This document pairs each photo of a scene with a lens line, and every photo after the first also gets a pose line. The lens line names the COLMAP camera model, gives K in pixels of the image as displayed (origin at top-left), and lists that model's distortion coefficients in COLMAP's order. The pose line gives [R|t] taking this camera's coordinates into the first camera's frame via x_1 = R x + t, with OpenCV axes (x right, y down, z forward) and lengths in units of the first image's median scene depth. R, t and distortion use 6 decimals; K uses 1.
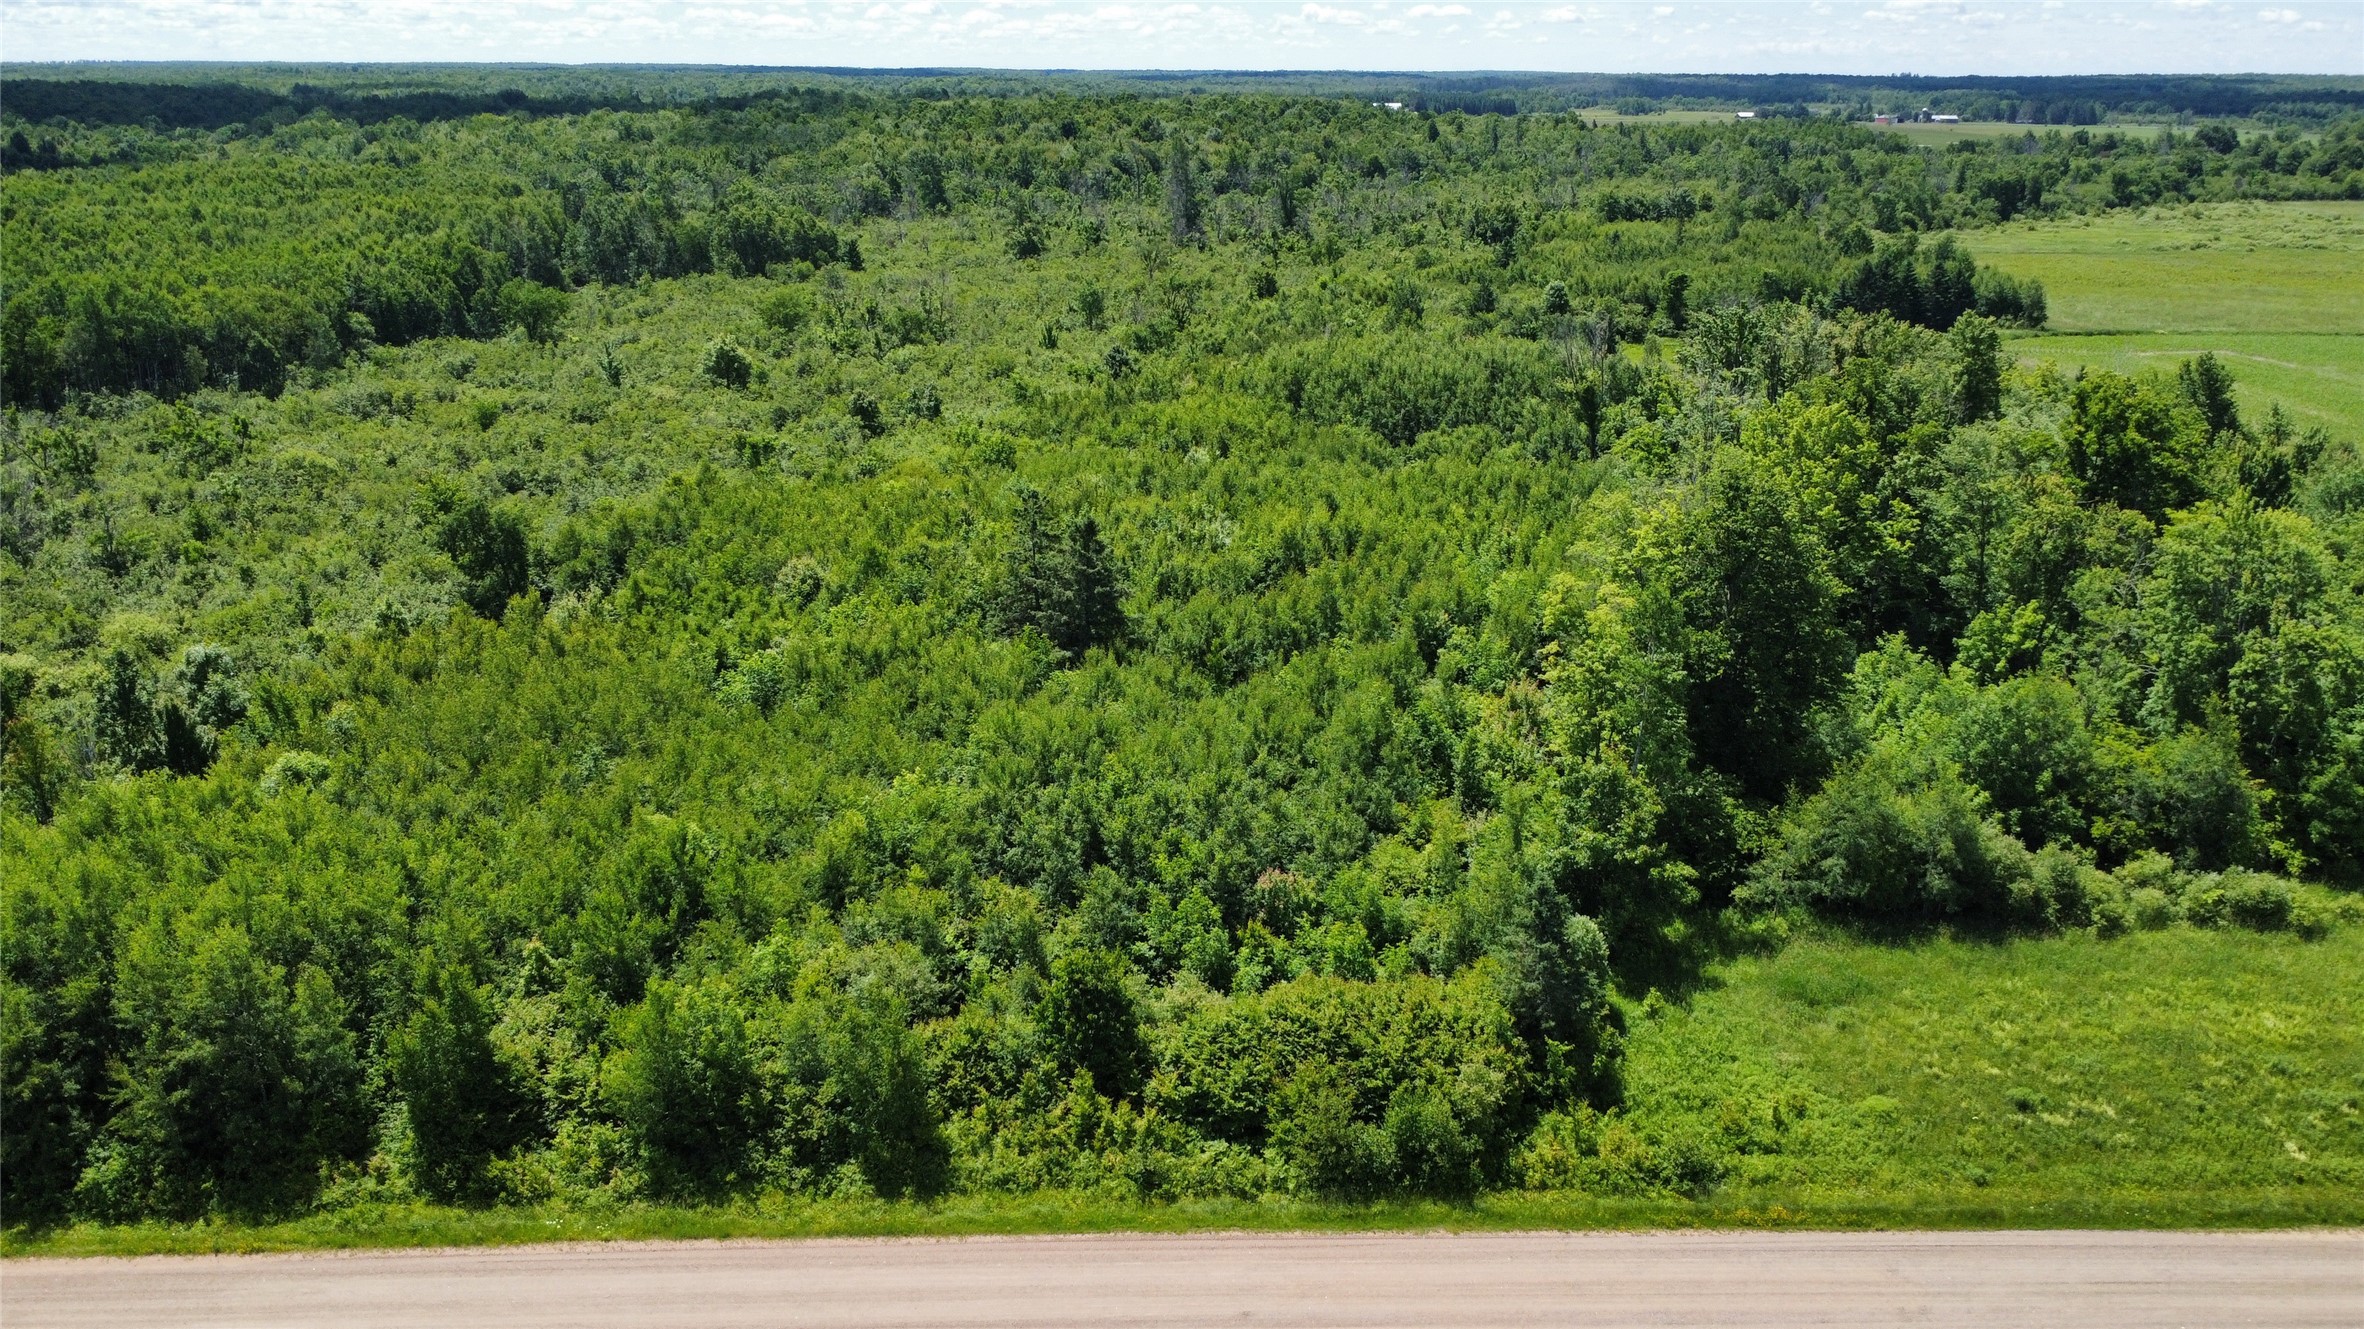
lens RADIAL K [[1790.2, 0, 1188.9], [0, 1790.2, 660.2], [0, 0, 1]] dist [0.009005, -0.004791]
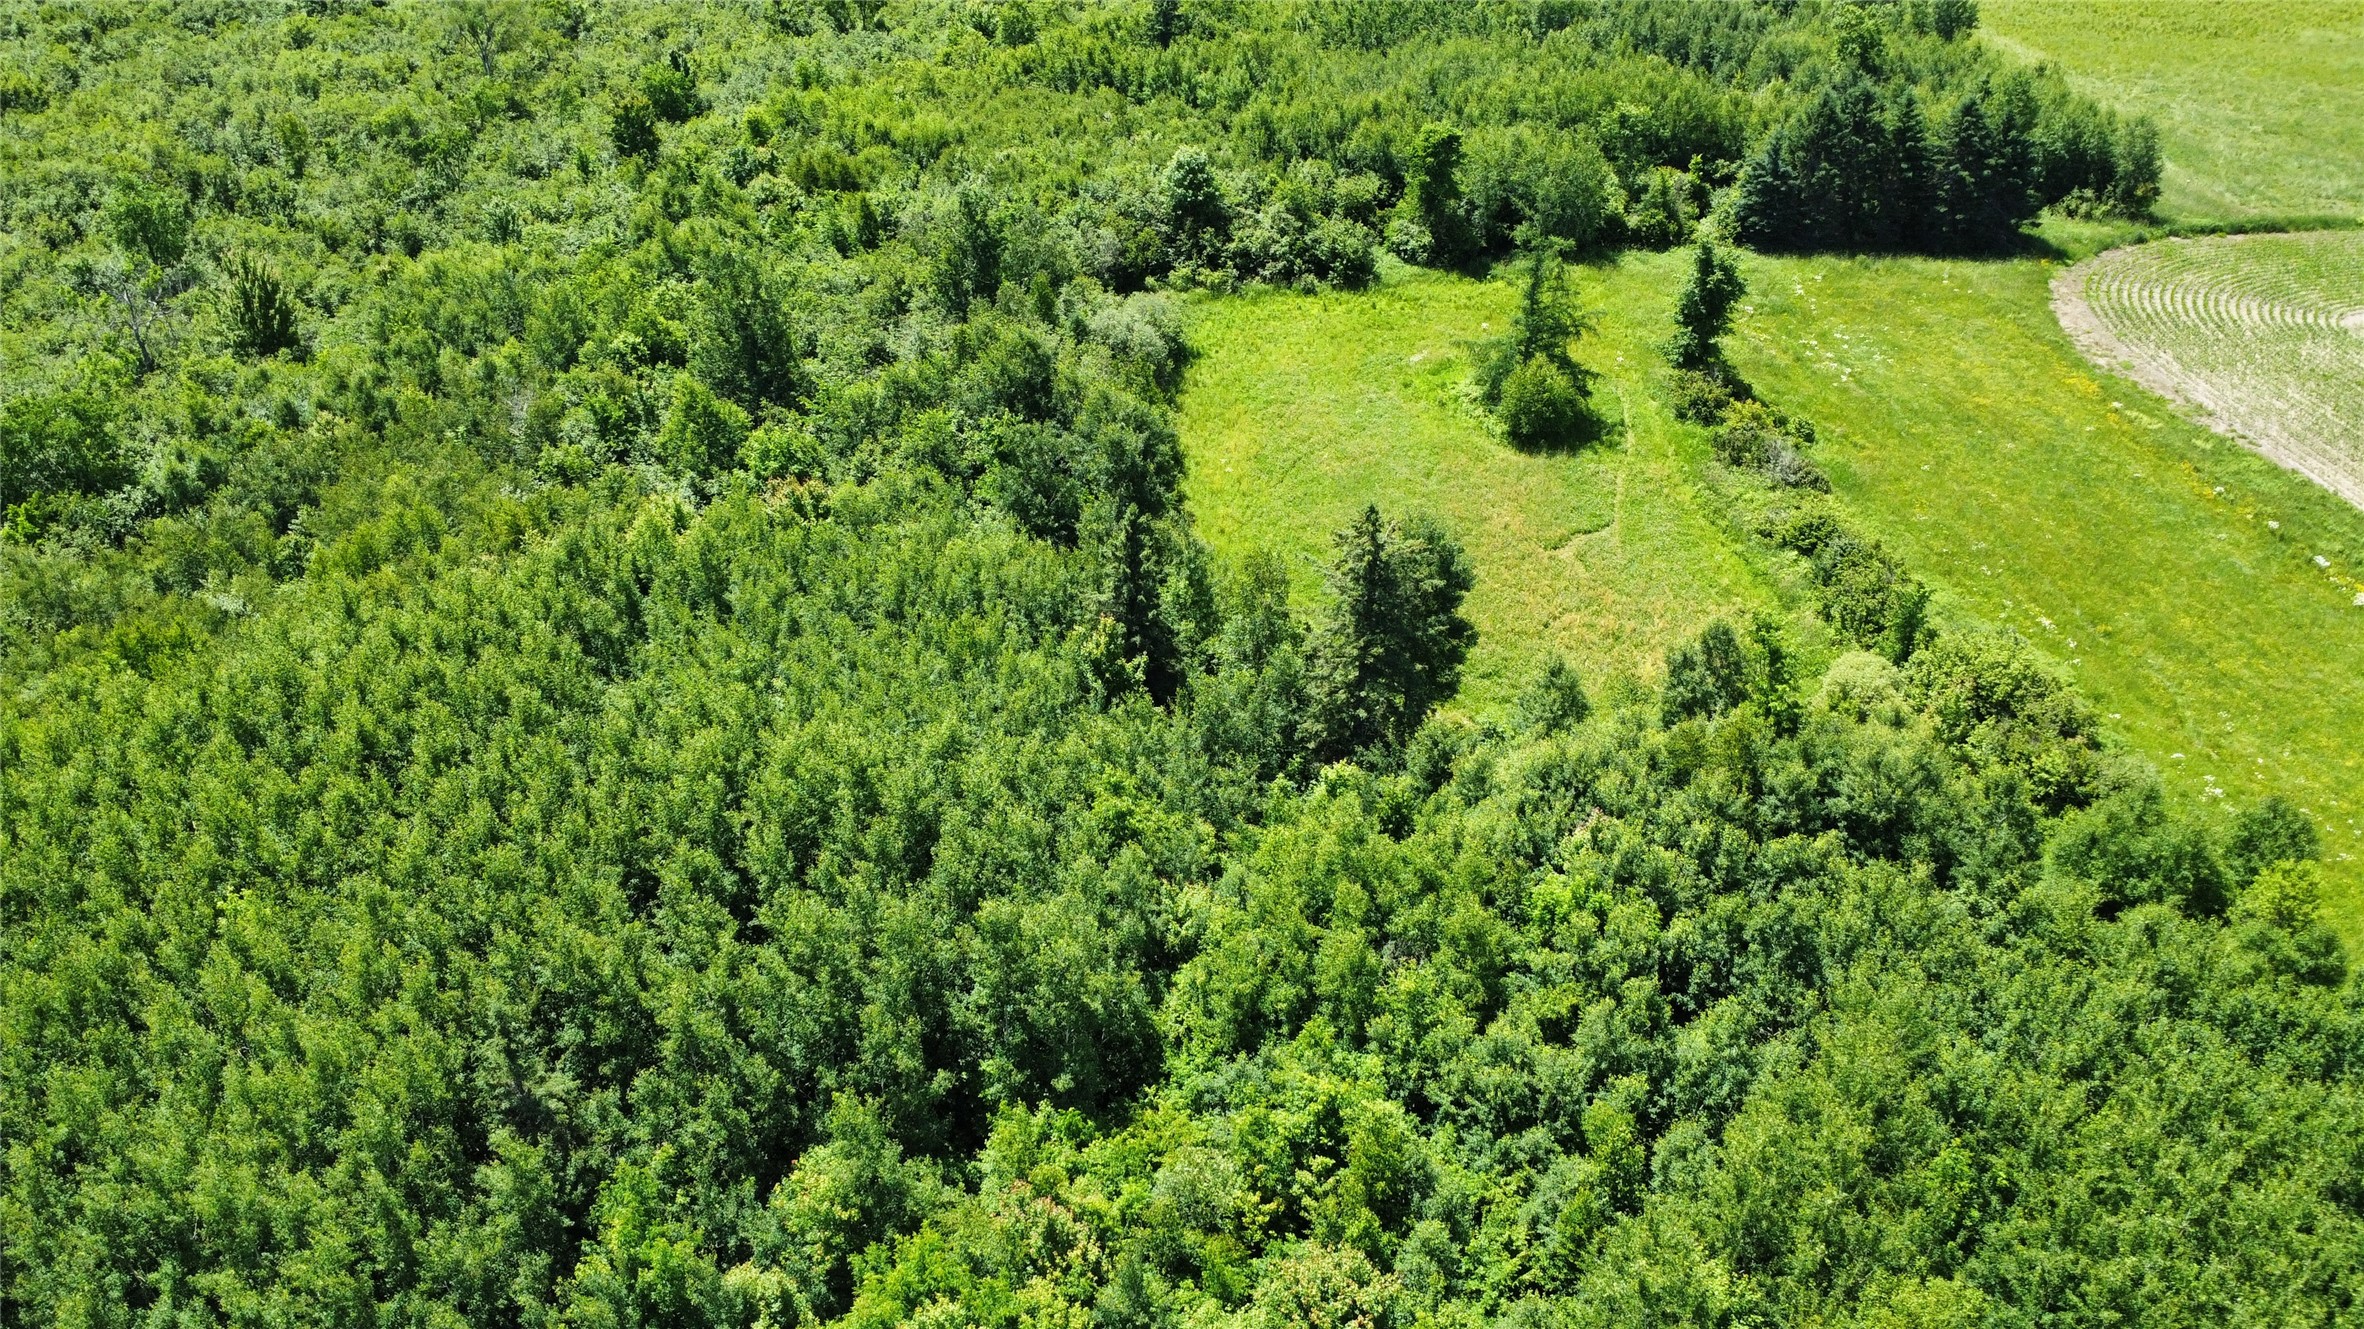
lens RADIAL K [[1790.2, 0, 1174.3], [0, 1790.2, 663.0], [0, 0, 1]] dist [0.009005, -0.004791]
pose [[0.998297, -0.024980, 0.052716, 0.094959], [0.012524, 0.974382, 0.224551, -0.102338], [-0.056975, -0.223508, 0.973035, 0.277830]]
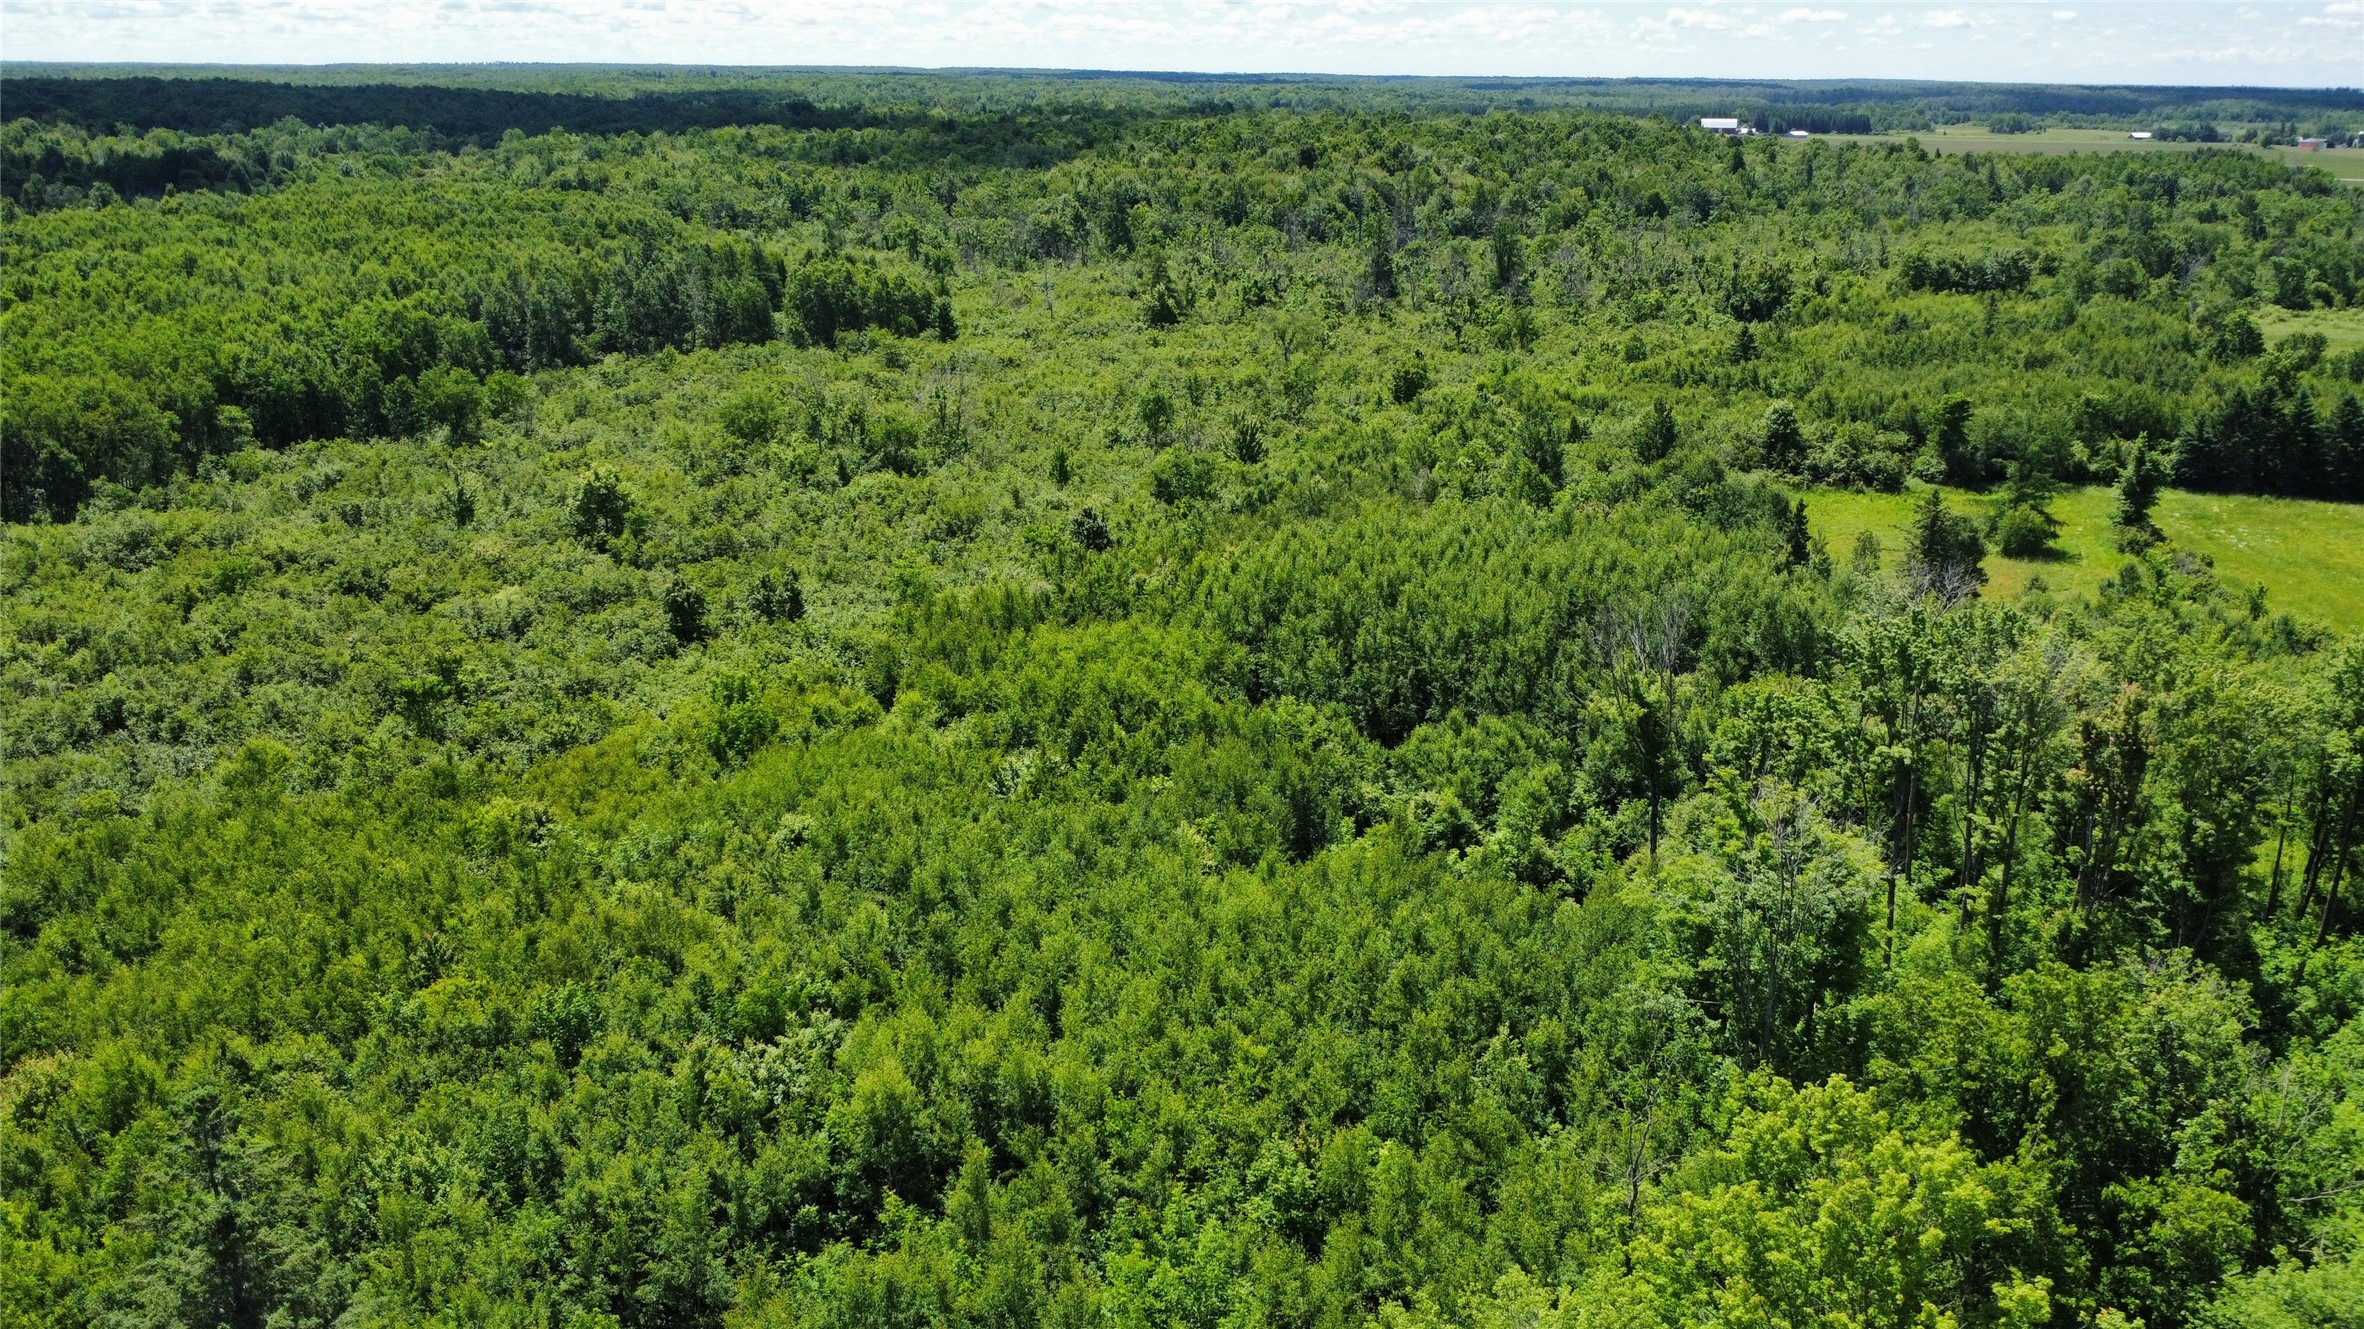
lens RADIAL K [[1790.2, 0, 1188.5], [0, 1790.2, 665.6], [0, 0, 1]] dist [0.009005, -0.004791]
pose [[0.982576, 0.063951, -0.174514, 0.055032], [-0.063853, 0.997940, 0.006183, -0.050475], [0.174550, 0.005068, 0.984635, 0.124789]]
